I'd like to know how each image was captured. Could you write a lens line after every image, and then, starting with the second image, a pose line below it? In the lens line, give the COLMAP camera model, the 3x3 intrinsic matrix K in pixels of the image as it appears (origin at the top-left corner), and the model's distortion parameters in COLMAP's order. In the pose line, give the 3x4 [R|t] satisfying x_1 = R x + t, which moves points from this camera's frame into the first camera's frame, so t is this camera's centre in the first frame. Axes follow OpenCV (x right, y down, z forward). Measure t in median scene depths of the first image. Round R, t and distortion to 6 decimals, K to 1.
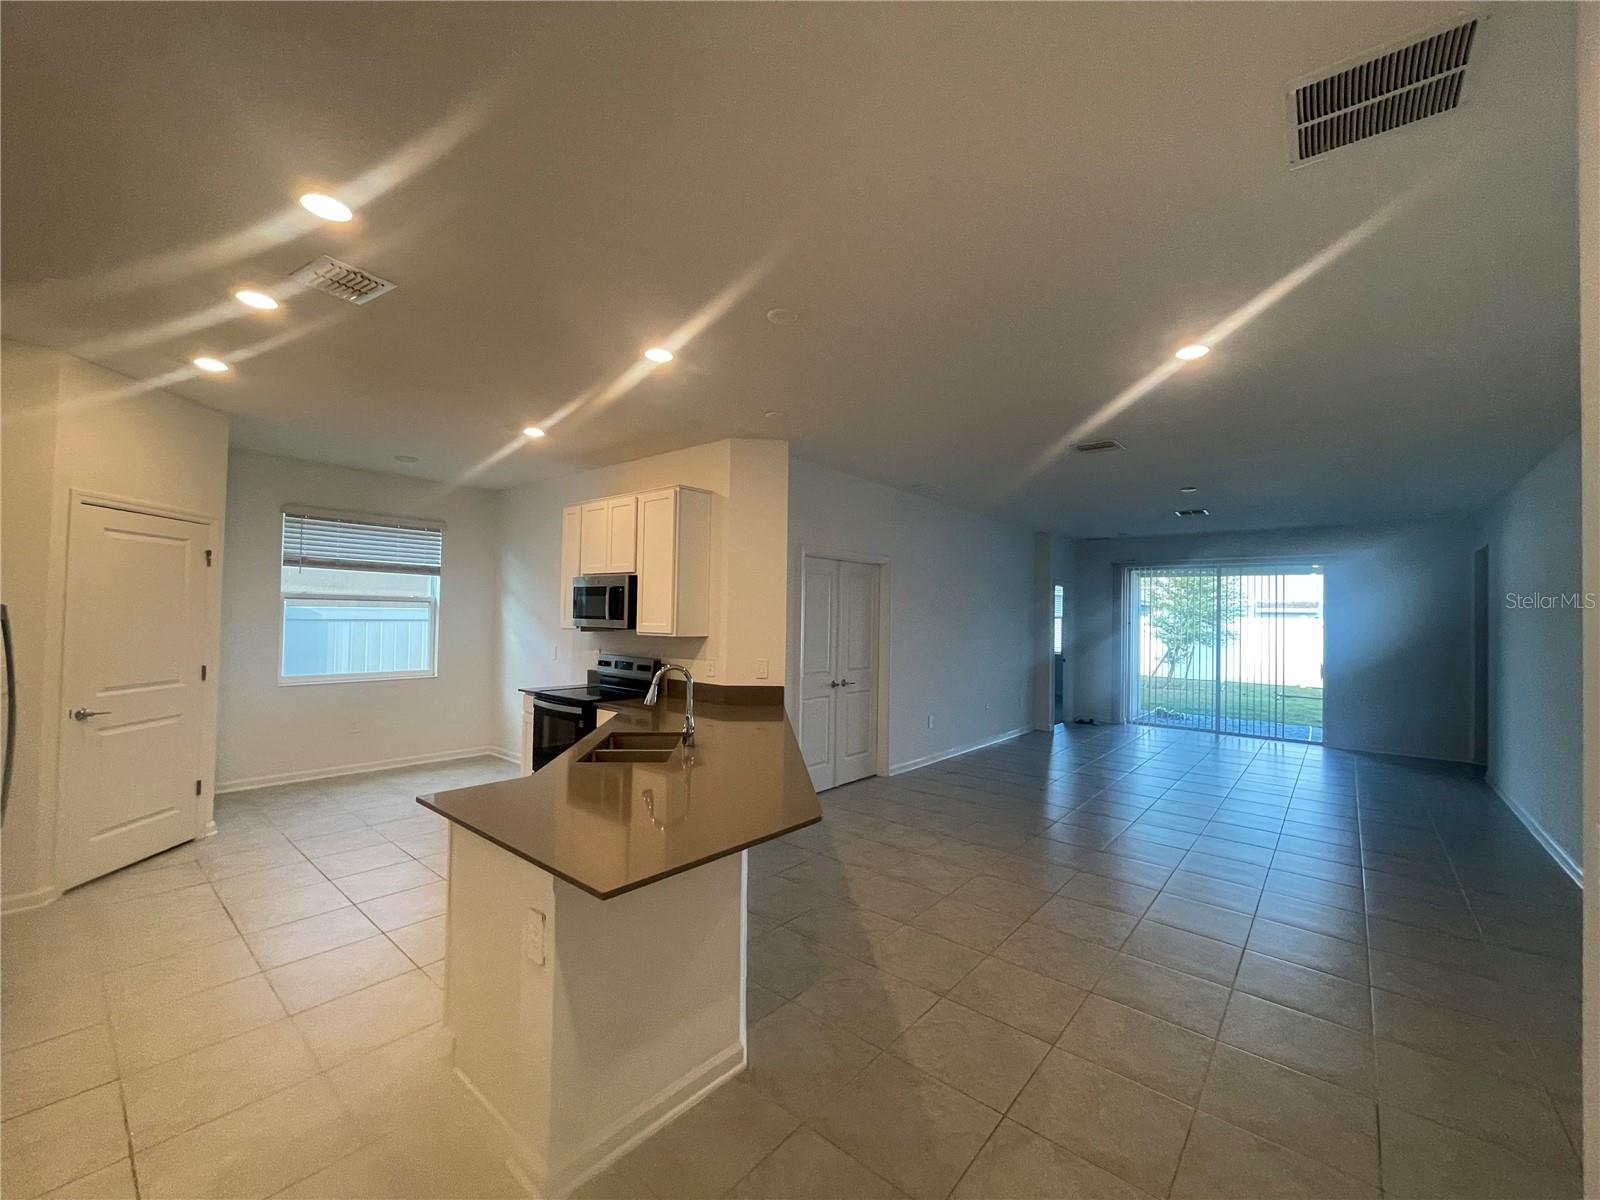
lens RADIAL K [[641.4, 0, 799.0], [0, 641.4, 600.7], [0, 0, 1]] dist [-0.000629, 0.000401]
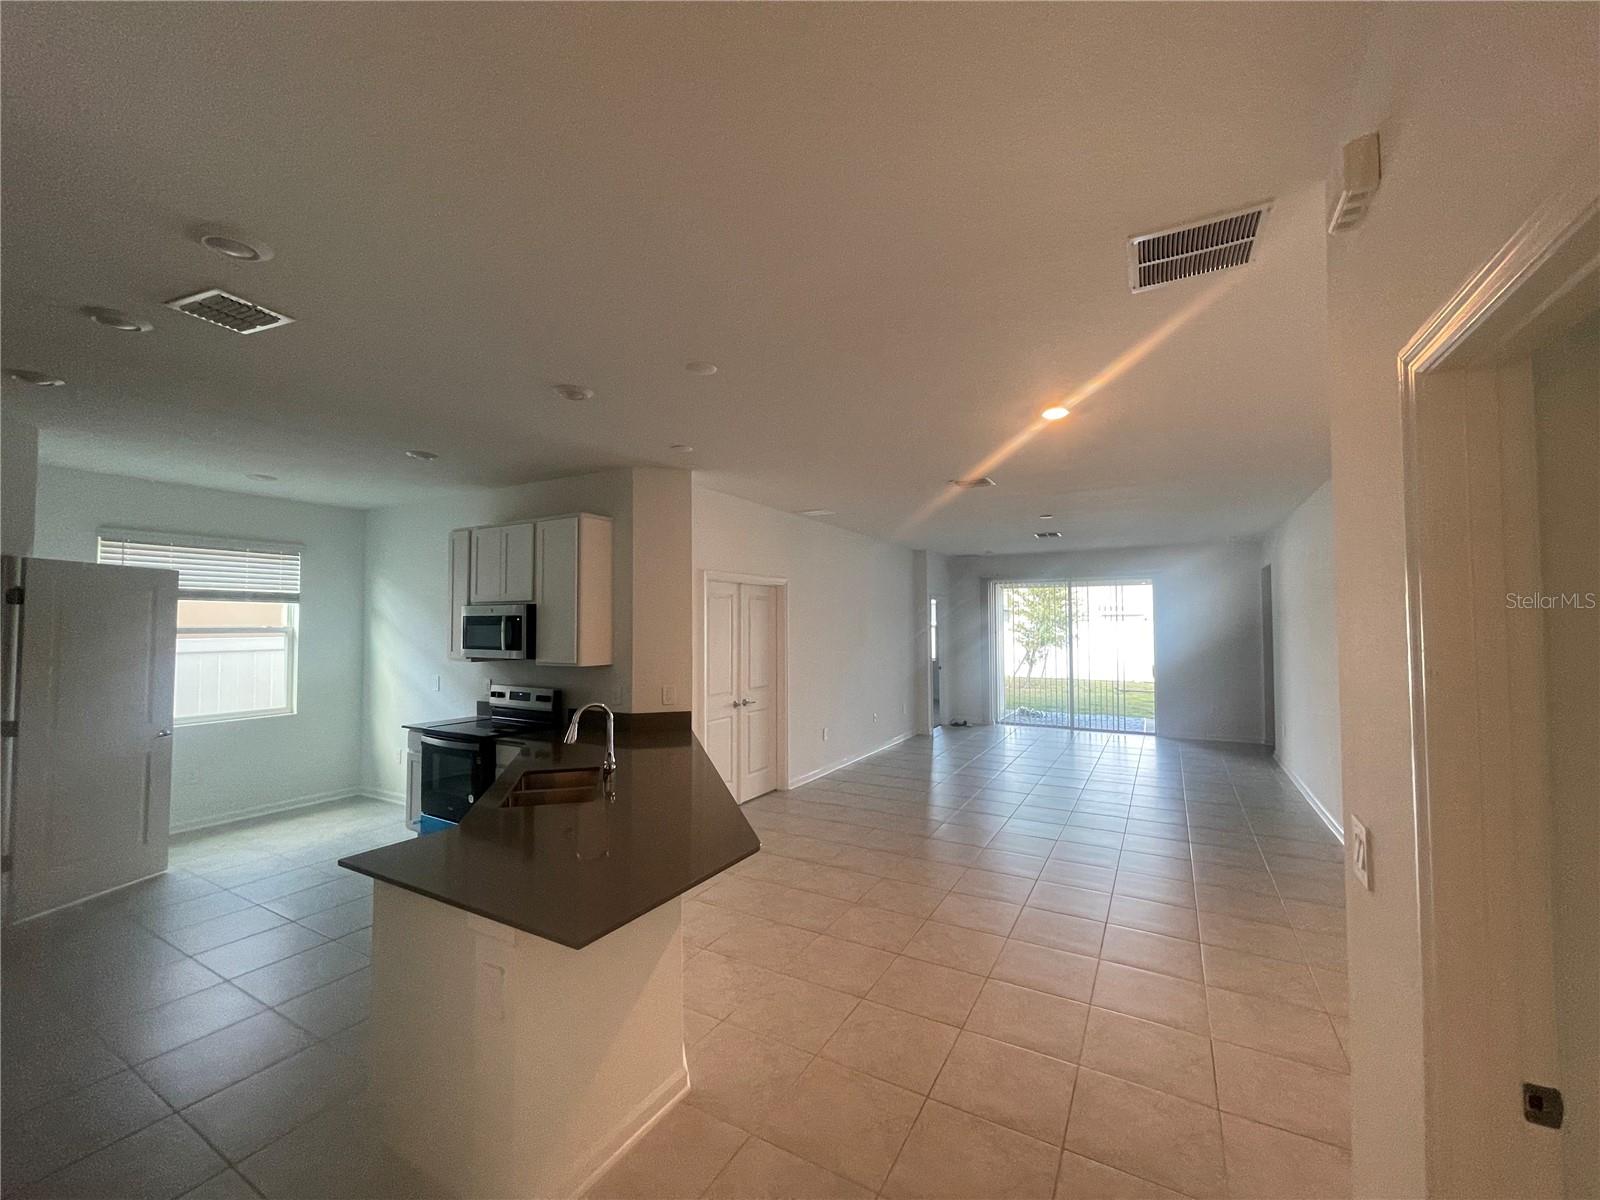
lens RADIAL K [[641.4, 0, 800.7], [0, 641.4, 602.6], [0, 0, 1]] dist [-0.000629, 0.000401]
pose [[0.982334, -0.015022, 0.186532, -0.034044], [0.017040, 0.999812, -0.009215, -0.022436], [-0.186358, 0.012231, 0.982406, -0.028780]]
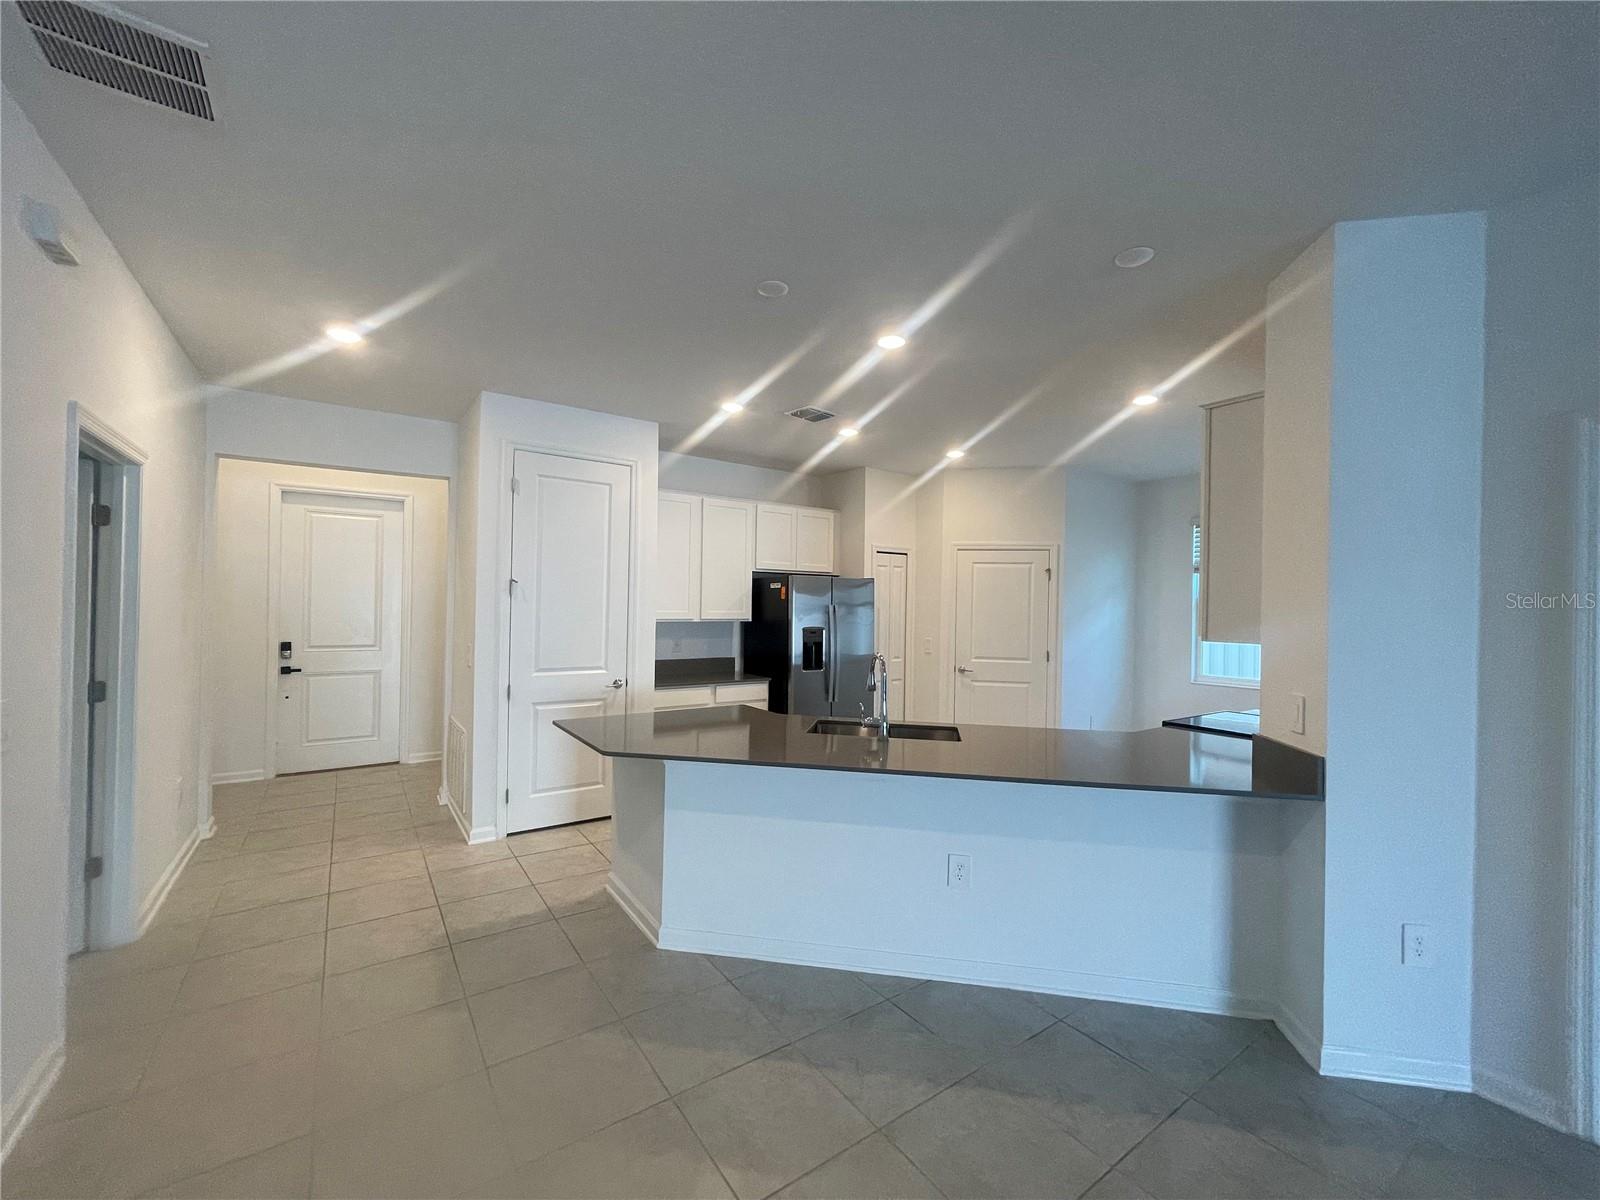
lens RADIAL K [[641.4, 0, 799.8], [0, 641.4, 603.4], [0, 0, 1]] dist [-0.000629, 0.000401]
pose [[-0.242683, -0.031528, -0.969593, 0.457514], [-0.005688, 0.999501, -0.031077, 0.035596], [0.970089, -0.002027, -0.242742, 0.657363]]
